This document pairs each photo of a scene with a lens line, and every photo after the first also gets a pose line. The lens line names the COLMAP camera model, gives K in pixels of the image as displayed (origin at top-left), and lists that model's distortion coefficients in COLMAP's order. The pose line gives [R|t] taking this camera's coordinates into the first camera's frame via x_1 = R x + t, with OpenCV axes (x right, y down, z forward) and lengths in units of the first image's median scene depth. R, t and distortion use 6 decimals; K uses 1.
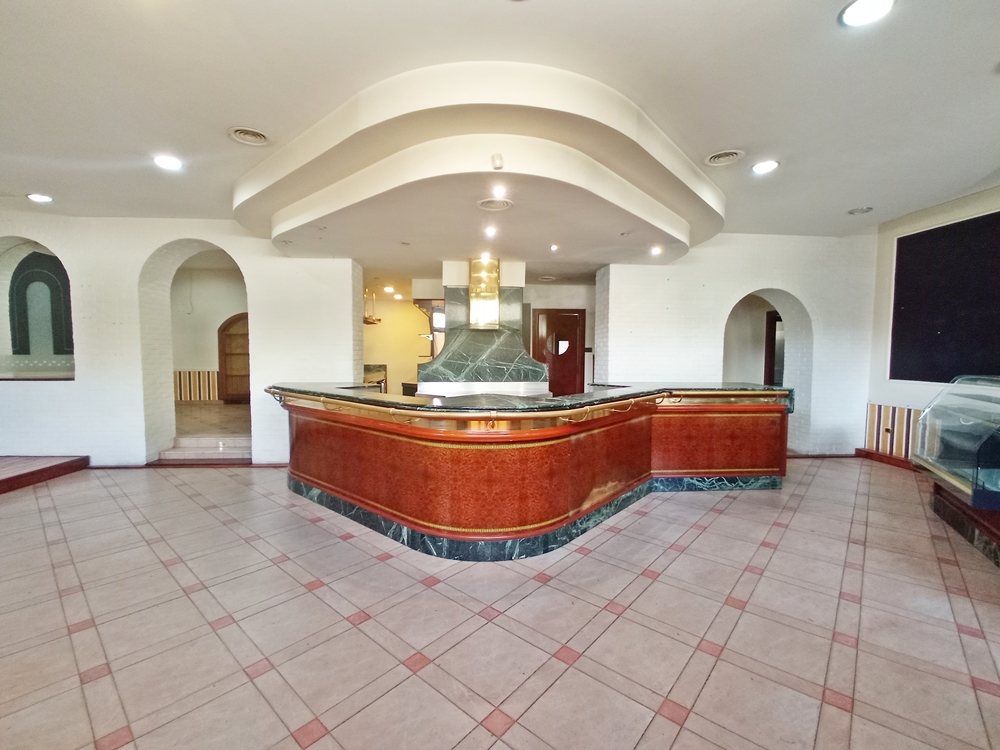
lens RADIAL K [[448.8, 0, 501.8], [0, 448.8, 378.5], [0, 0, 1]] dist [-0.004822, -0.001583]
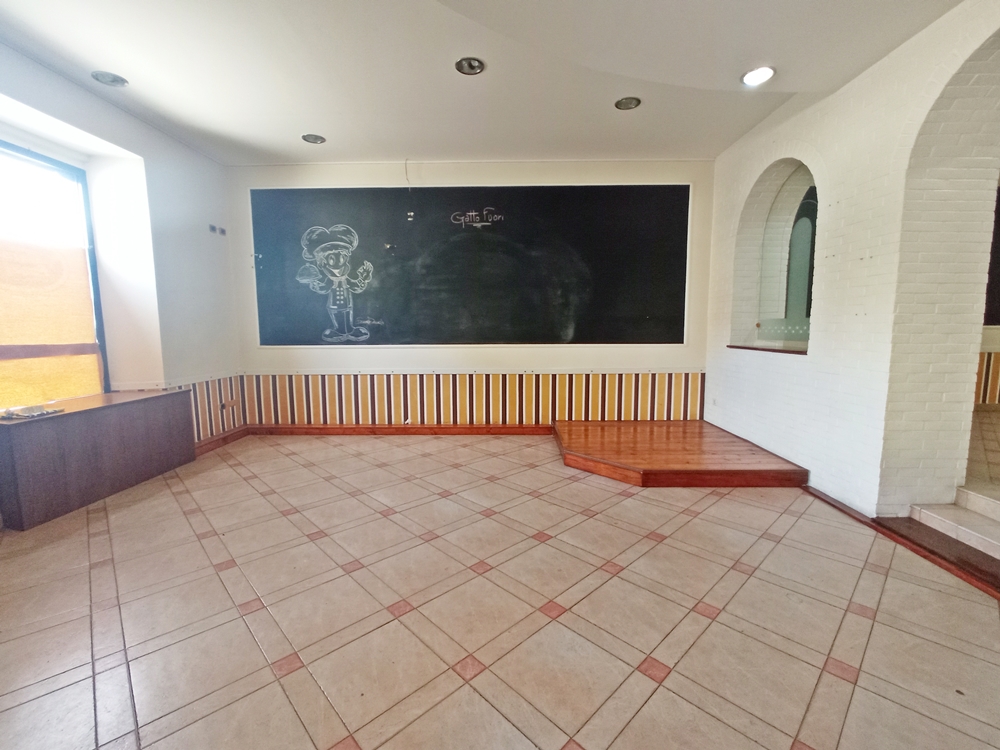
lens RADIAL K [[448.8, 0, 503.8], [0, 448.8, 381.0], [0, 0, 1]] dist [-0.004822, -0.001583]
pose [[-0.090401, 0.117390, -0.988963, -0.243629], [-0.057447, 0.990761, 0.122854, -0.013454], [0.994247, 0.067919, -0.082822, 0.596484]]
